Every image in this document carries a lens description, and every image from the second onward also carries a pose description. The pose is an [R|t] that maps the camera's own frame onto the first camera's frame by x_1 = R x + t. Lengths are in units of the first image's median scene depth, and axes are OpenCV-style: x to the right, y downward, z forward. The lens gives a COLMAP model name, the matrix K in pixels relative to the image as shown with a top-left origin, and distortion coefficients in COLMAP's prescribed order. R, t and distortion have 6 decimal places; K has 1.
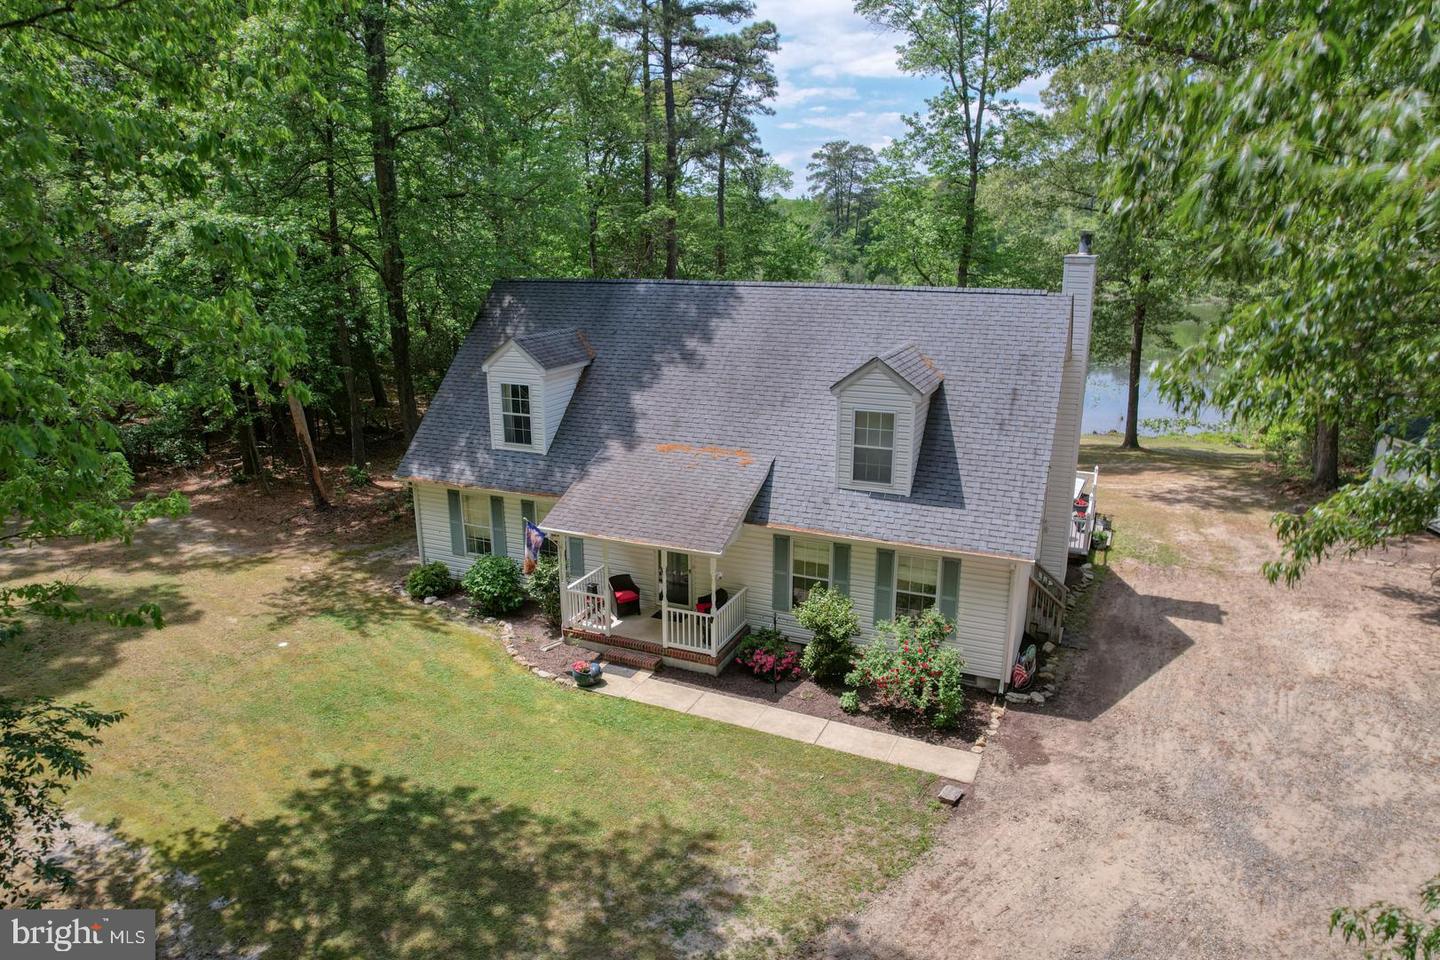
lens RADIAL K [[917.4, 0, 718.5], [0, 917.4, 470.7], [0, 0, 1]] dist [-0.075838, 0.058479]
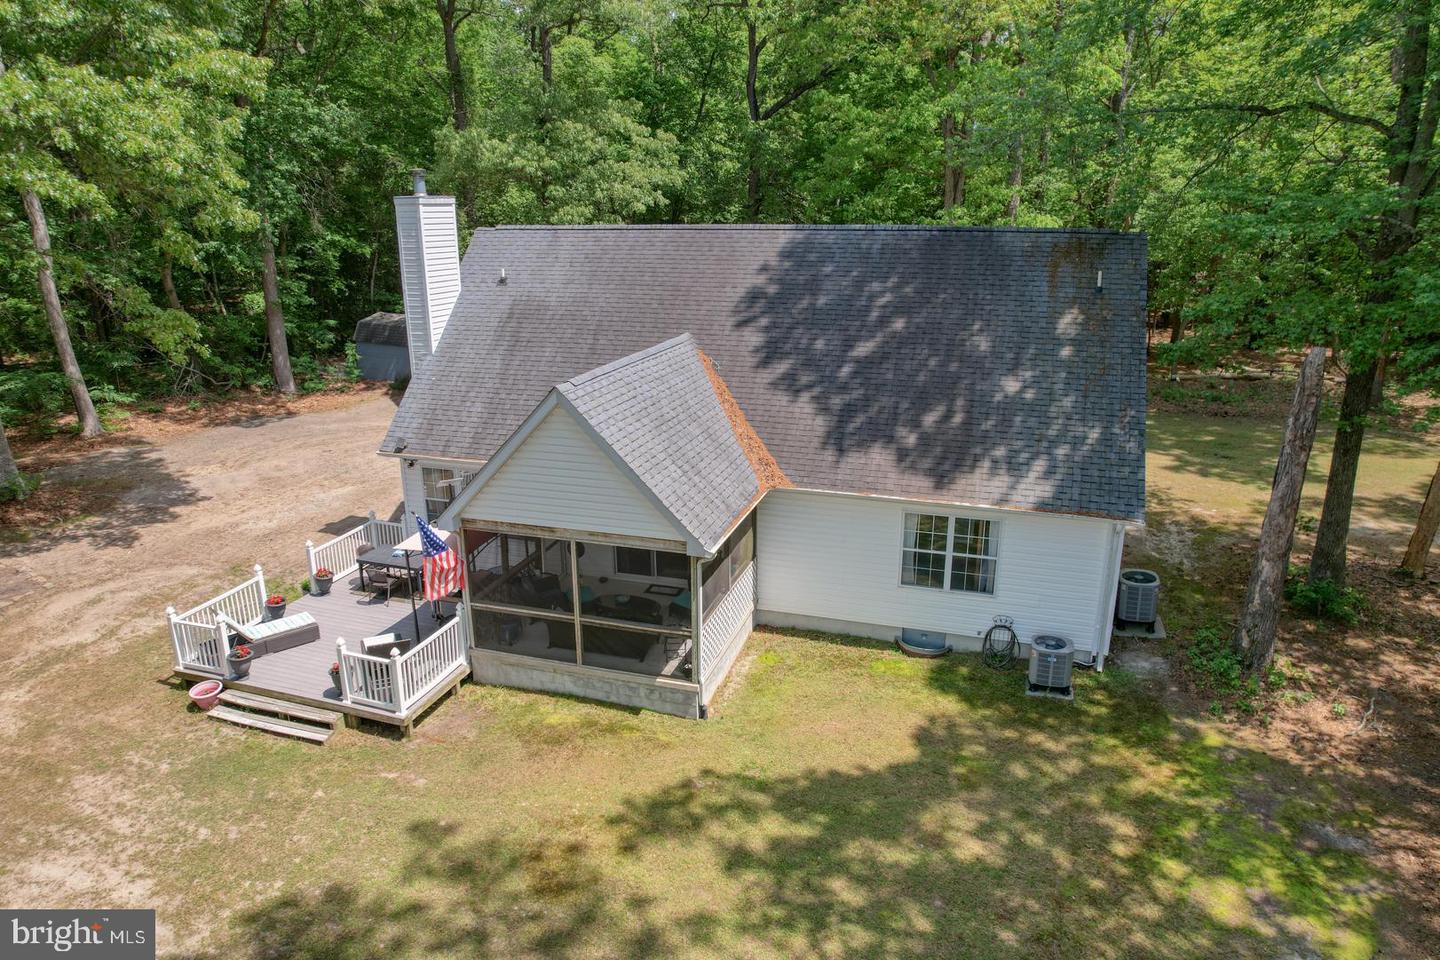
lens RADIAL K [[917.4, 0, 729.5], [0, 917.4, 473.3], [0, 0, 1]] dist [-0.075838, 0.058479]
pose [[-0.992865, 0.040626, -0.112107, 0.224210], [-0.023100, 0.856826, 0.515088, -0.544947], [0.116982, 0.514003, -0.849774, 2.241553]]
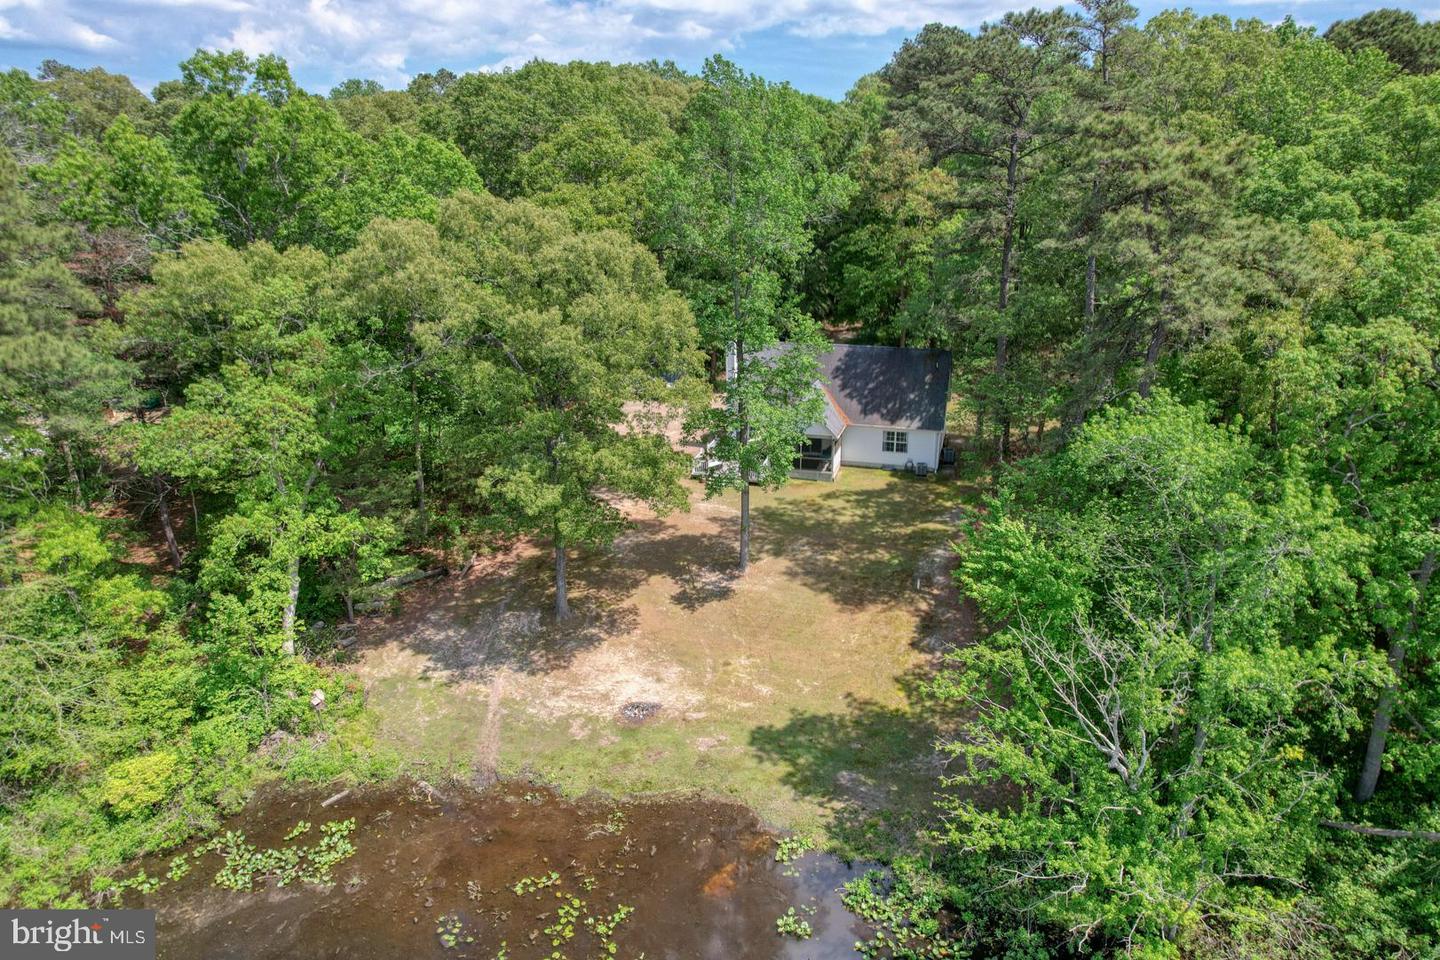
lens RADIAL K [[917.4, 0, 720.9], [0, 917.4, 476.2], [0, 0, 1]] dist [-0.075838, 0.058479]
pose [[-0.990457, 0.053782, -0.126897, 0.954004], [-0.023046, 0.843129, 0.537217, -1.665271], [0.135883, 0.535014, -0.833844, 4.258346]]
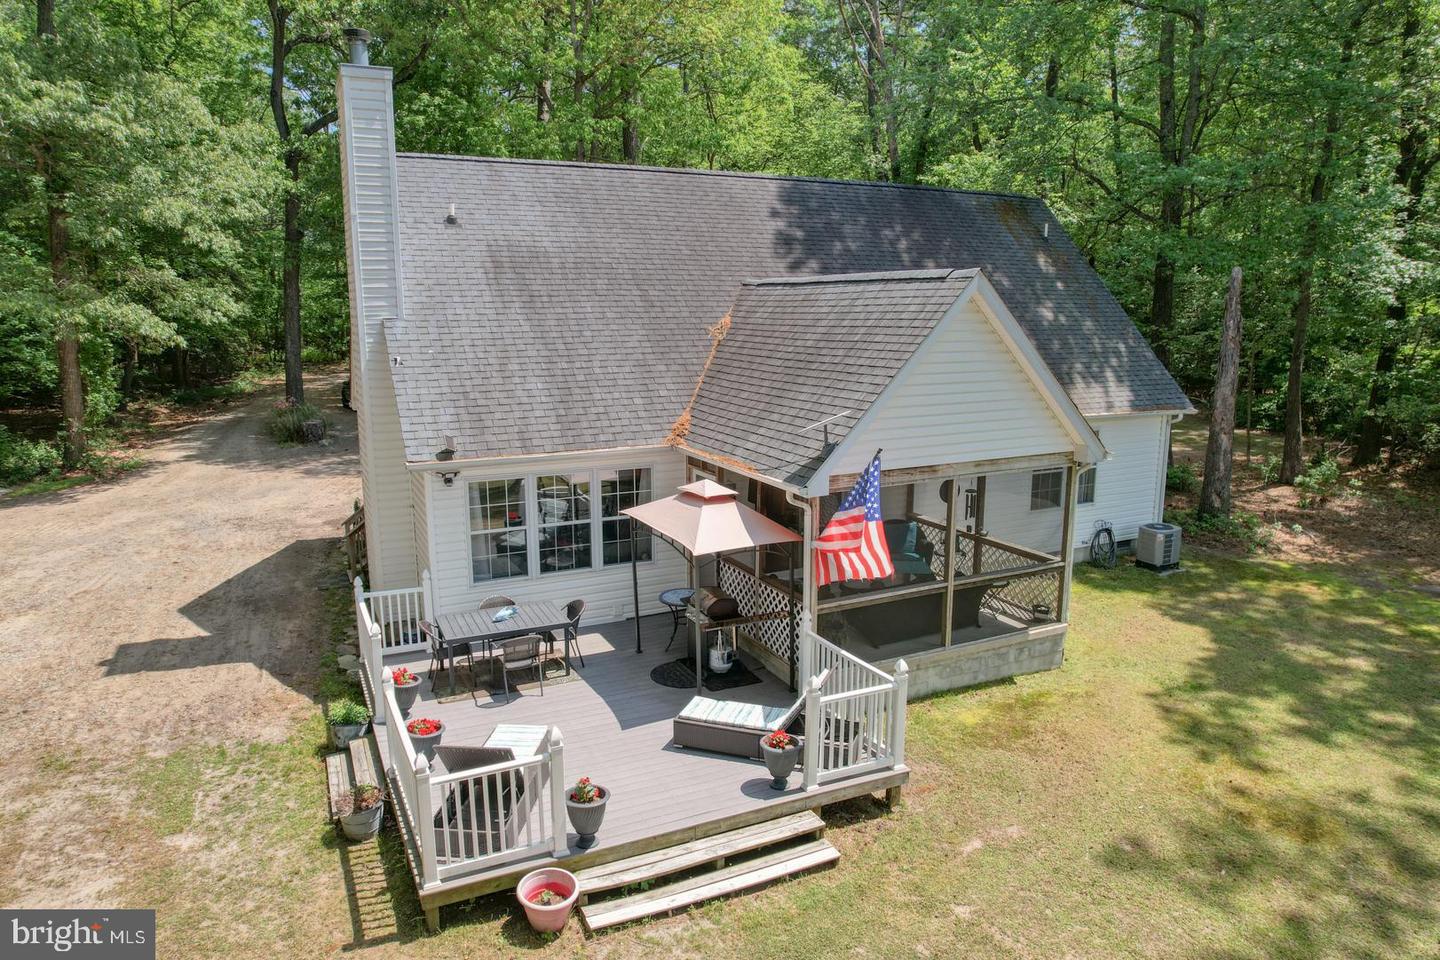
lens RADIAL K [[917.4, 0, 728.6], [0, 917.4, 486.3], [0, 0, 1]] dist [-0.075838, 0.058479]
pose [[-0.632206, 0.158098, -0.758499, 0.834148], [-0.192532, 0.916198, 0.351443, -0.270017], [0.750498, 0.368220, -0.548787, 1.812480]]
